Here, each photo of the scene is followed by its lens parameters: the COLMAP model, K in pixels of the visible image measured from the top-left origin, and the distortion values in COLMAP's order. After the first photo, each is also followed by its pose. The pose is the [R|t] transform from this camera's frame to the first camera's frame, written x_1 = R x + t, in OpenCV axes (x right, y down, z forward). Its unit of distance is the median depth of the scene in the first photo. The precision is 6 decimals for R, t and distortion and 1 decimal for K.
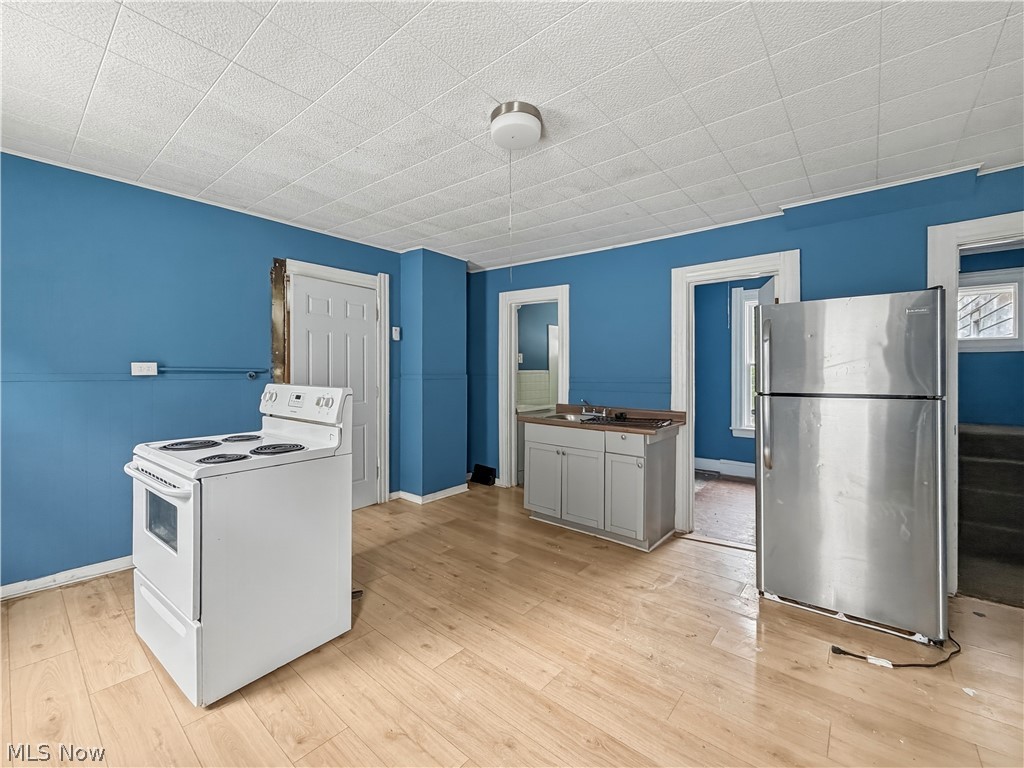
lens RADIAL K [[425.0, 0, 512.5], [0, 425.0, 375.6], [0, 0, 1]] dist [0.001002, 0.000052]
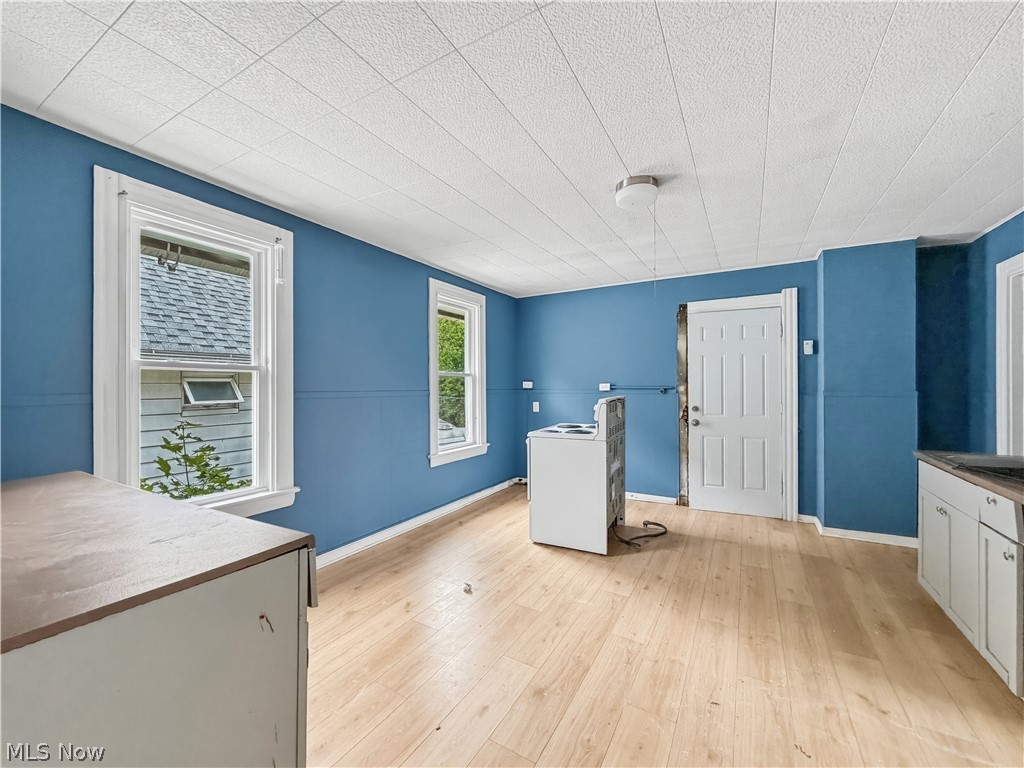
lens RADIAL K [[412.6, 0, 512.9], [0, 412.6, 389.1], [0, 0, 1]] dist [-0.001505, -0.000224]
pose [[0.180849, -0.001812, -0.983509, 0.705252], [-0.006156, 0.999977, -0.002975, 0.000375], [0.983492, 0.006593, 0.180833, 0.264890]]
